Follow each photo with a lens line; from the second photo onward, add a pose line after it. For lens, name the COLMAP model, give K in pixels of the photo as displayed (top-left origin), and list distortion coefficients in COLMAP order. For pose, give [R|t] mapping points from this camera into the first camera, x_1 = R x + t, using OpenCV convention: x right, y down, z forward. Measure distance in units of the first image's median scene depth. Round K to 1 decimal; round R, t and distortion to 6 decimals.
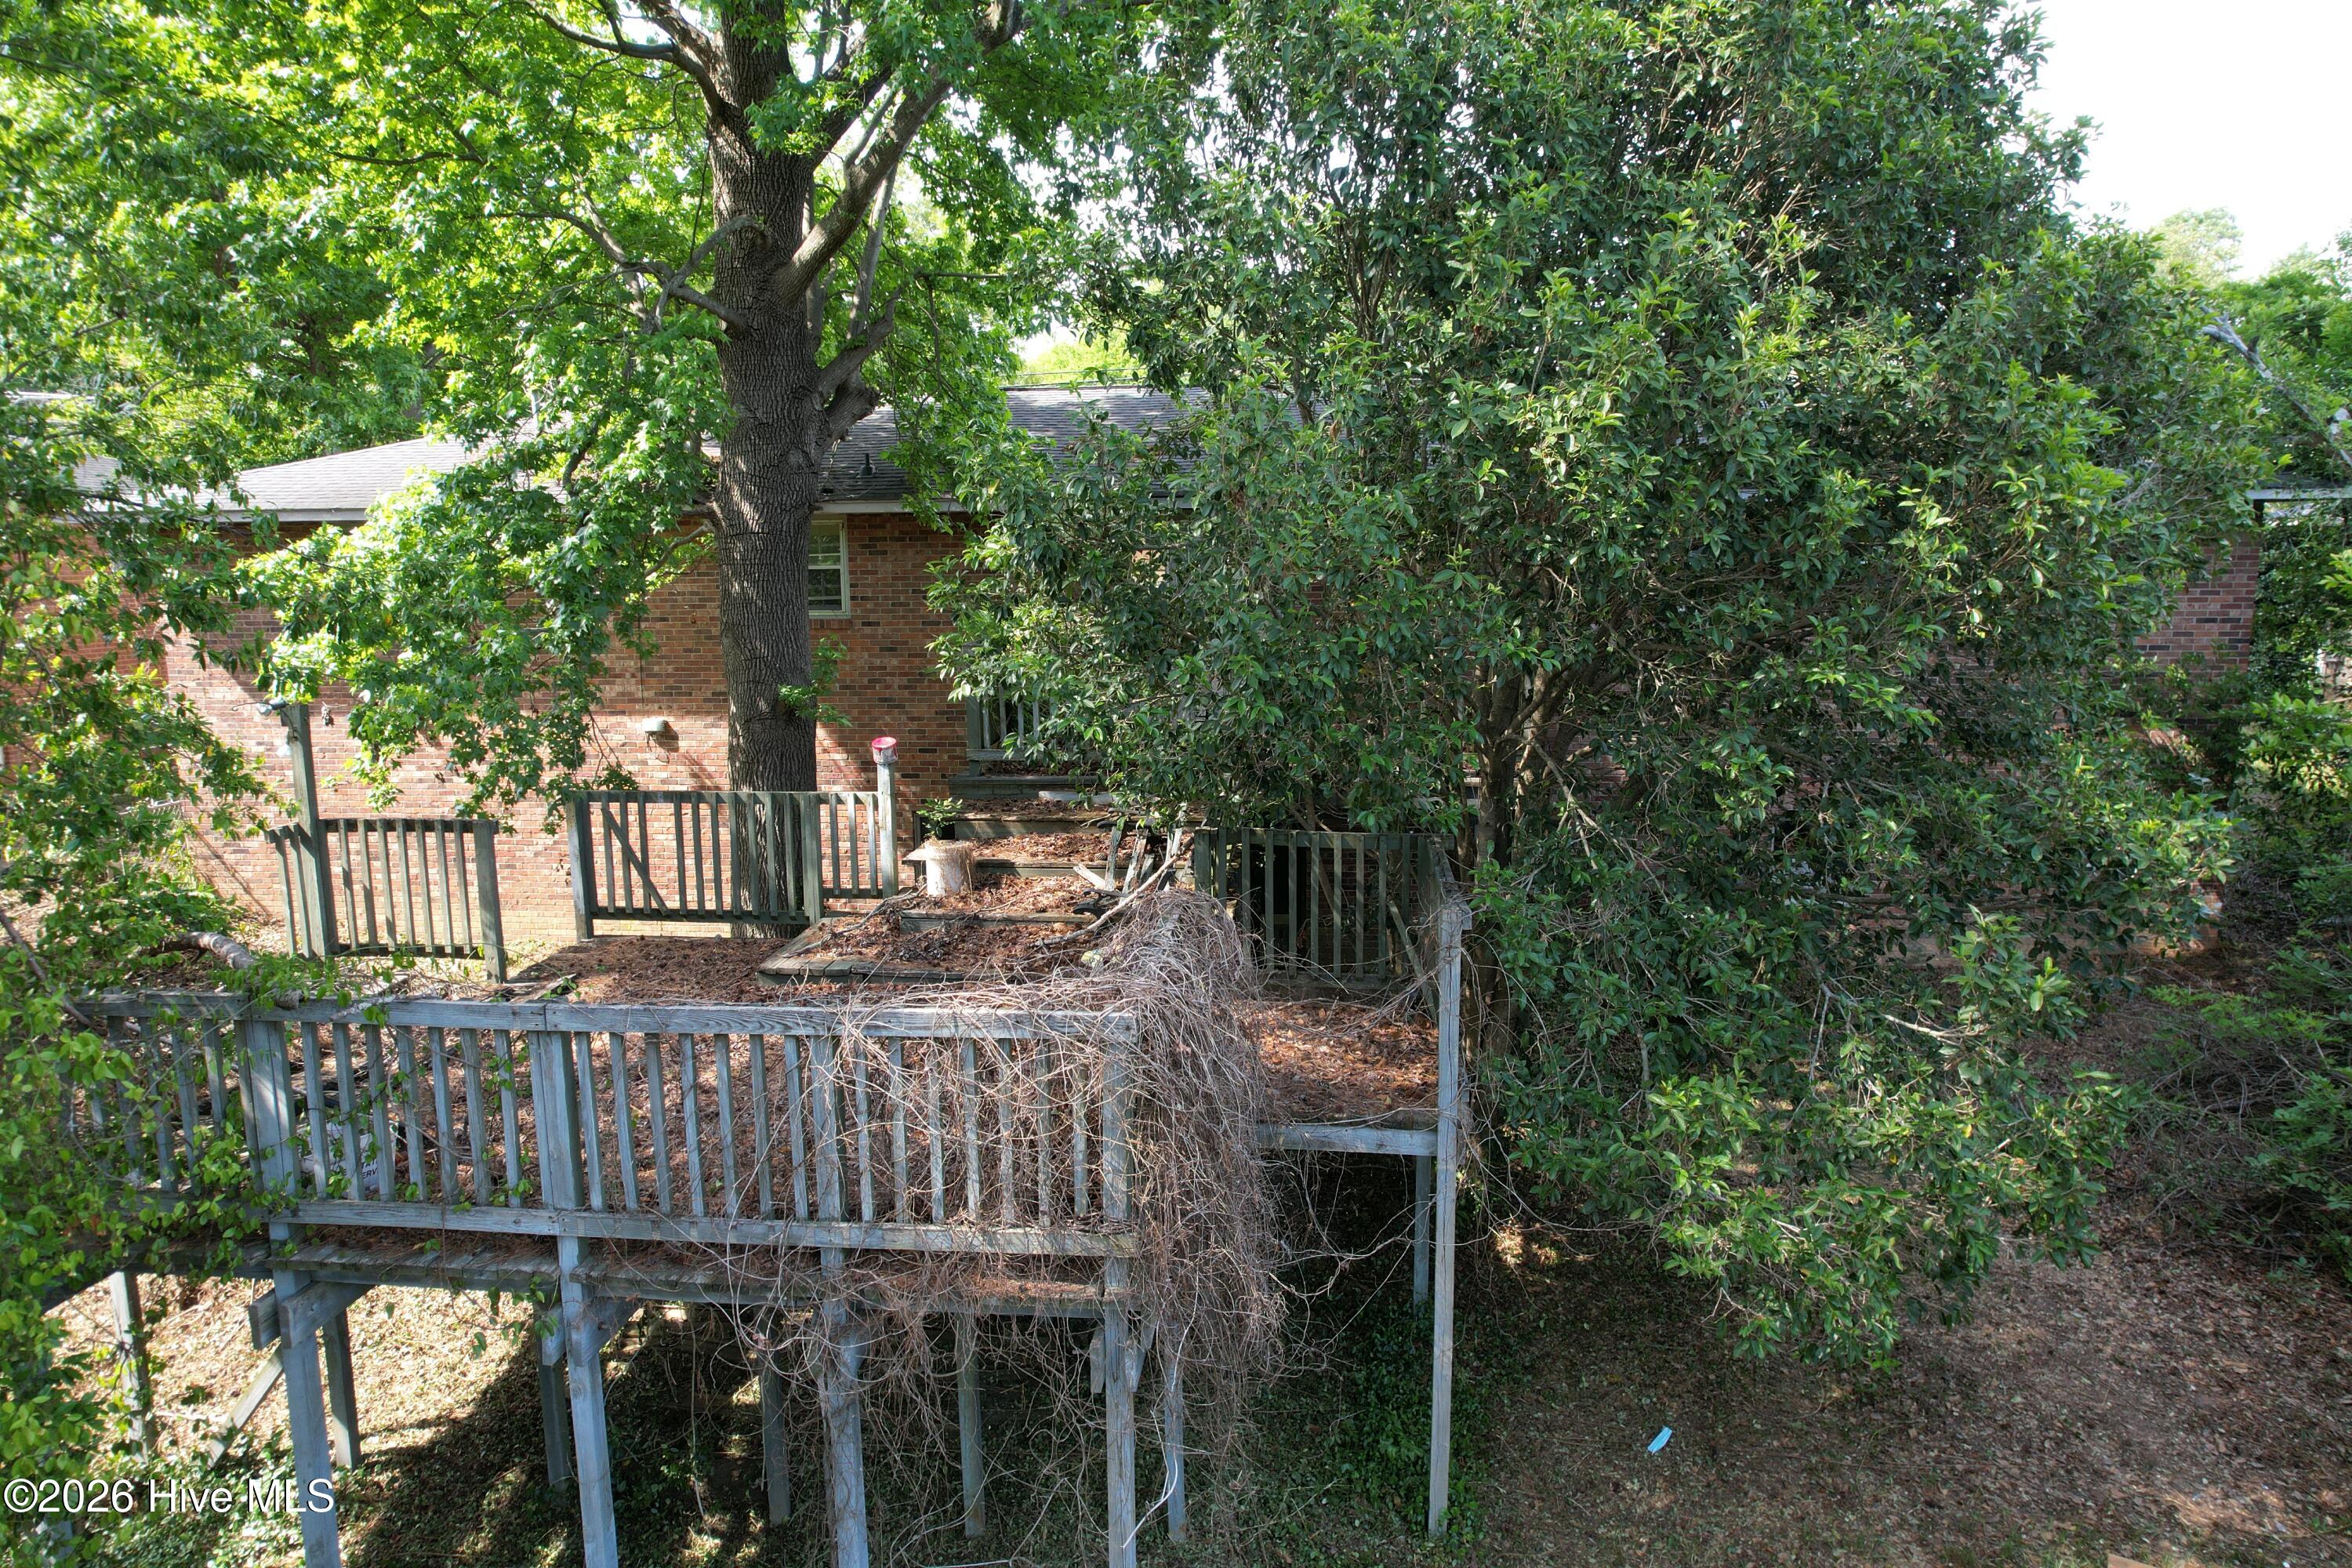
lens RADIAL K [[1502.7, 0, 1165.5], [0, 1502.7, 781.4], [0, 0, 1]] dist [-0.064085, 0.049738]
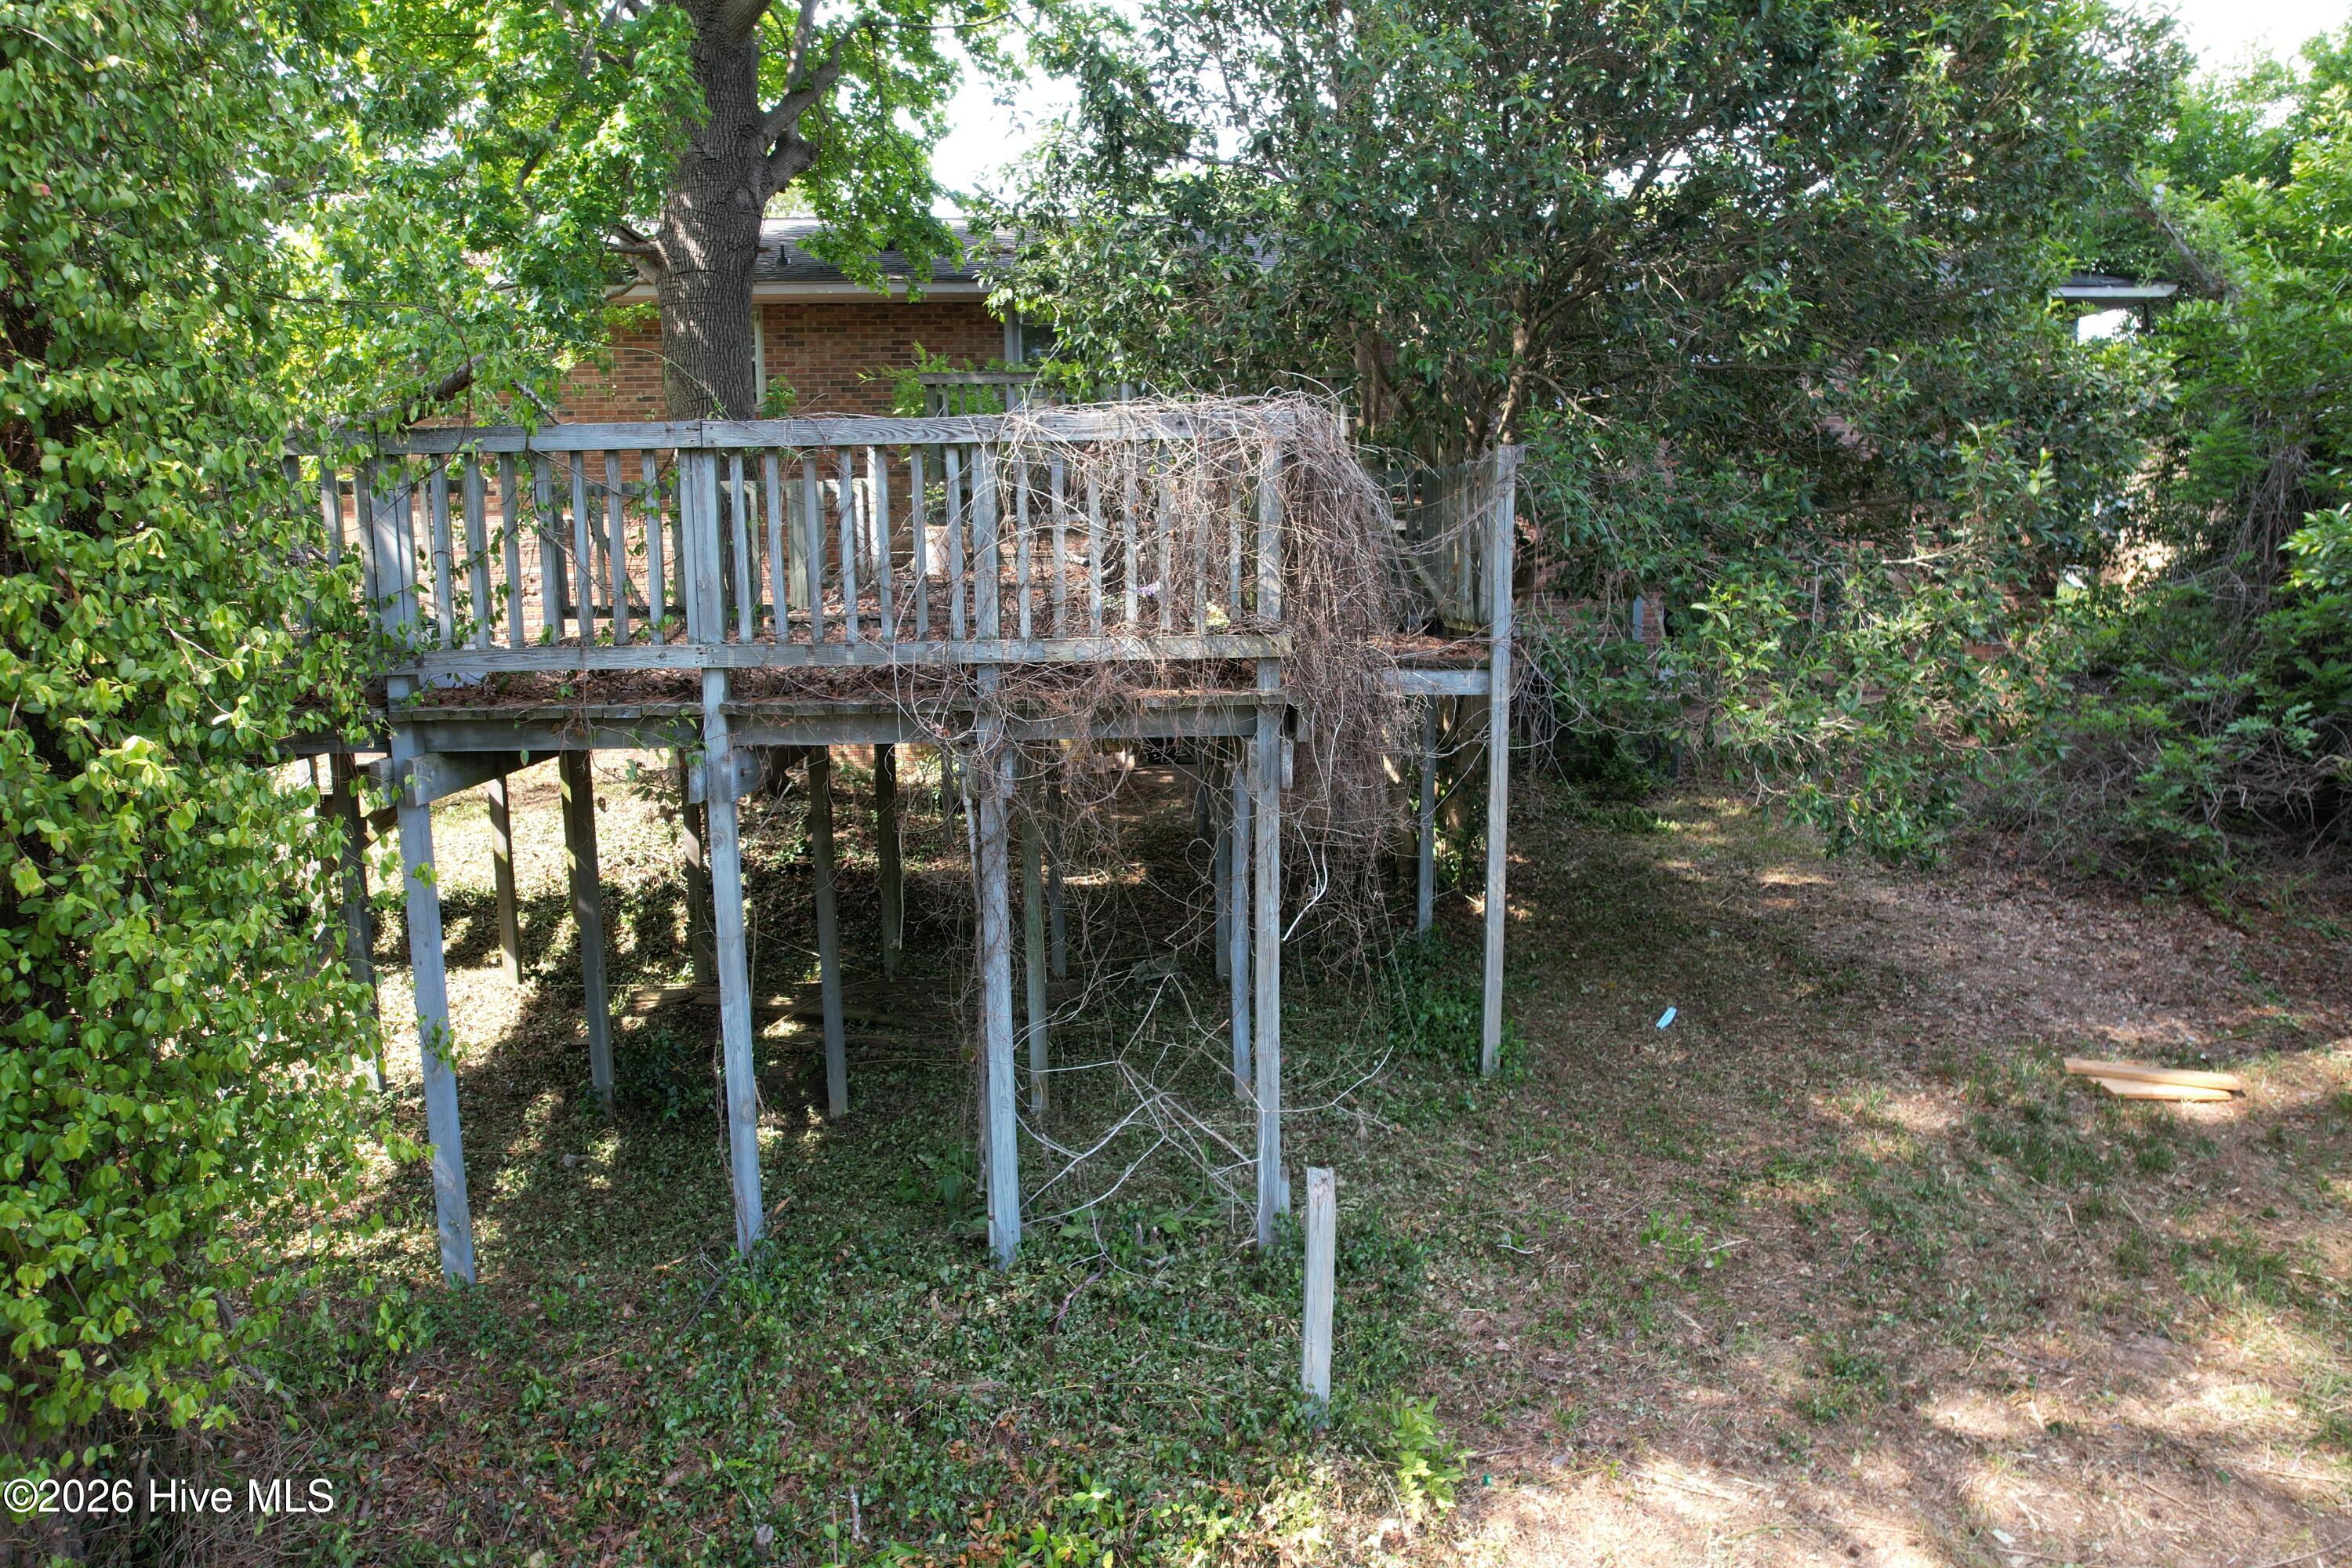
lens RADIAL K [[1502.7, 0, 1176.6], [0, 1502.7, 779.1], [0, 0, 1]] dist [-0.064085, 0.049738]
pose [[0.990064, -0.020846, 0.139061, -0.174749], [0.021074, 0.999778, -0.000172, 0.284468], [-0.139026, 0.003101, 0.990284, -0.021369]]
